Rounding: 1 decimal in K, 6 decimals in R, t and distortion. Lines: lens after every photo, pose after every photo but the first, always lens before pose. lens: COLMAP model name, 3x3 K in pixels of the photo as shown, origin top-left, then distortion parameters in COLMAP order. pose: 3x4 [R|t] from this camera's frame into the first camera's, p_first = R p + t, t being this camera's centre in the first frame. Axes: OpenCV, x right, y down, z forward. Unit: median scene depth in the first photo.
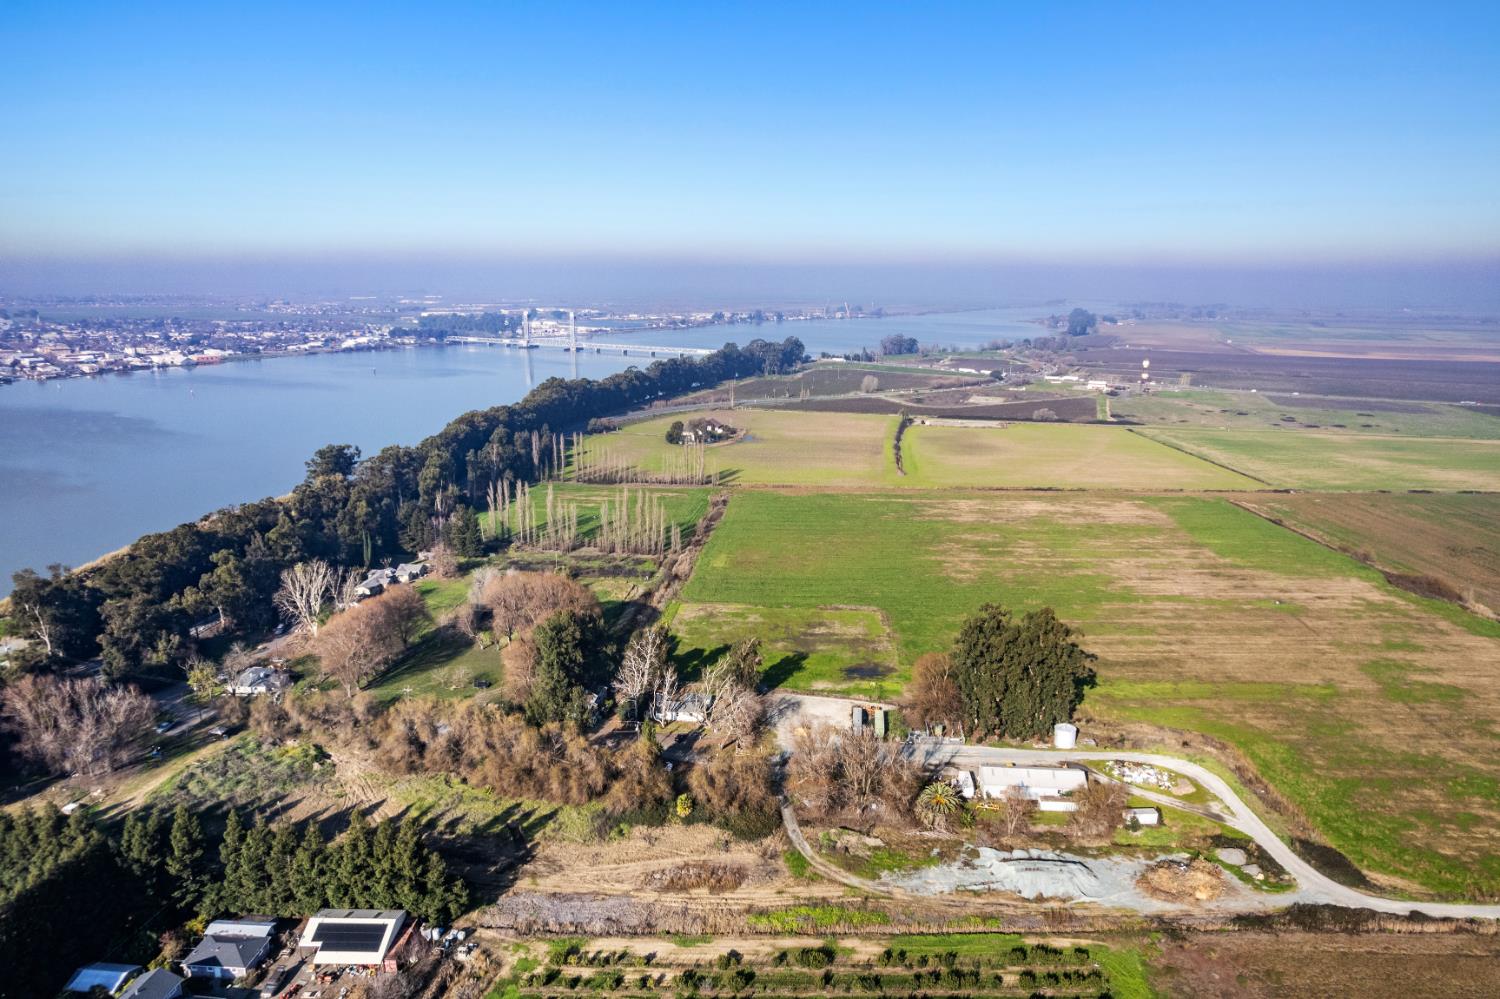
lens RADIAL K [[945.1, 0, 750.8], [0, 945.1, 506.6], [0, 0, 1]] dist [-0.074034, 0.064246]
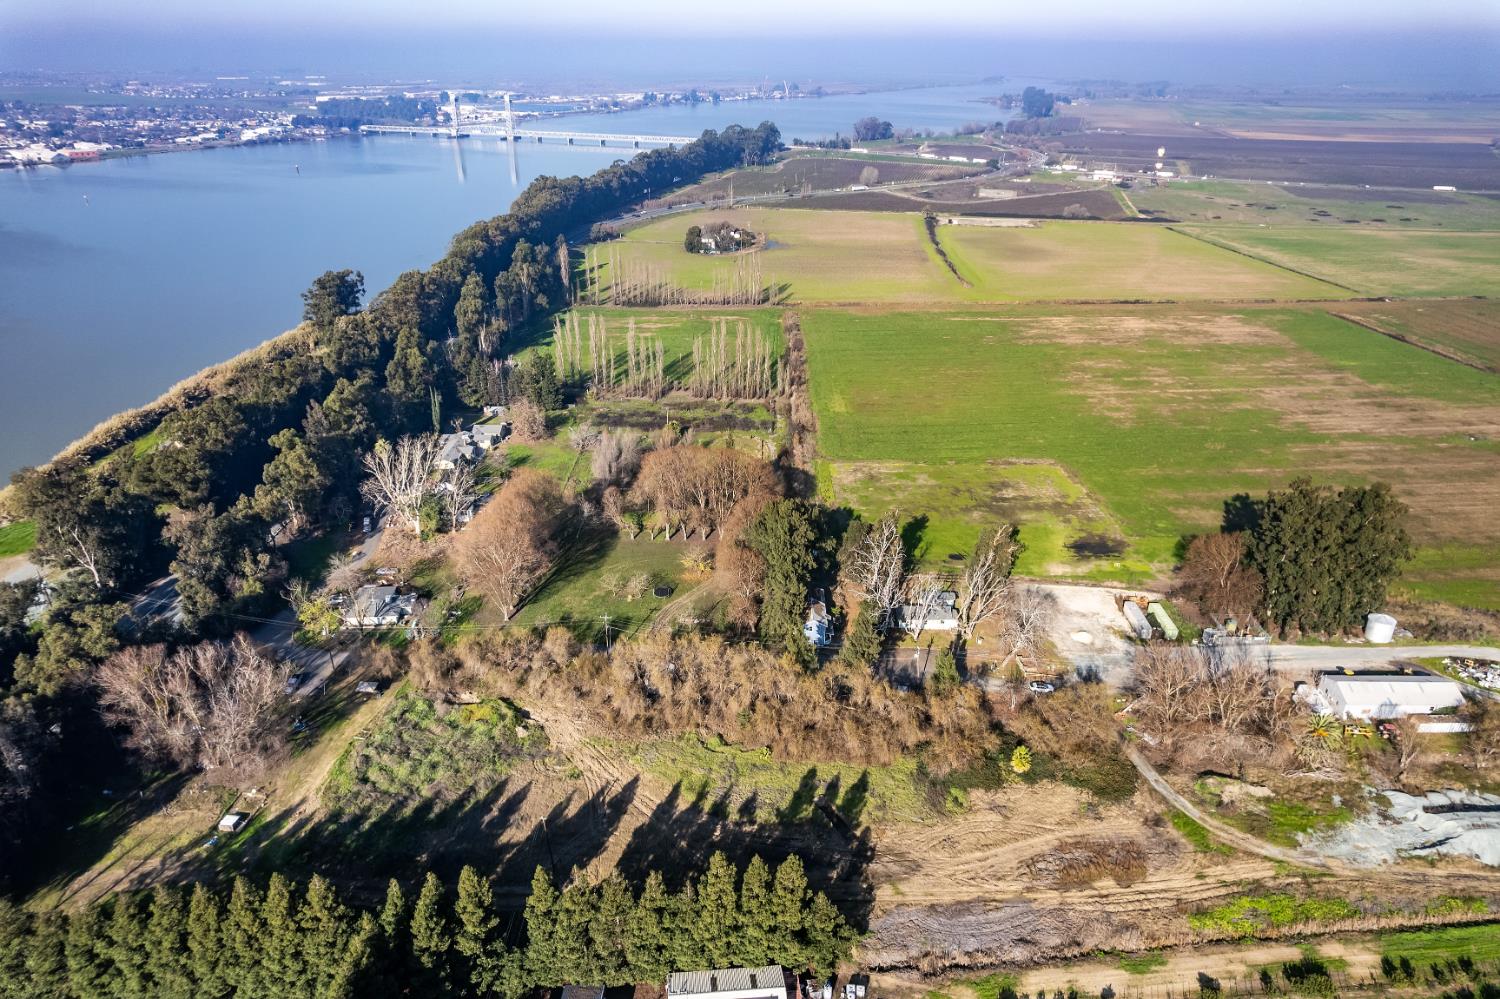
lens RADIAL K [[954.3, 0, 754.5], [0, 954.3, 501.9], [0, 0, 1]] dist [-0.092946, 0.086685]
pose [[0.995687, -0.040950, 0.083253, -0.184871], [0.022838, 0.977892, 0.207862, -0.036620], [-0.089924, -0.205064, 0.974609, 0.143680]]
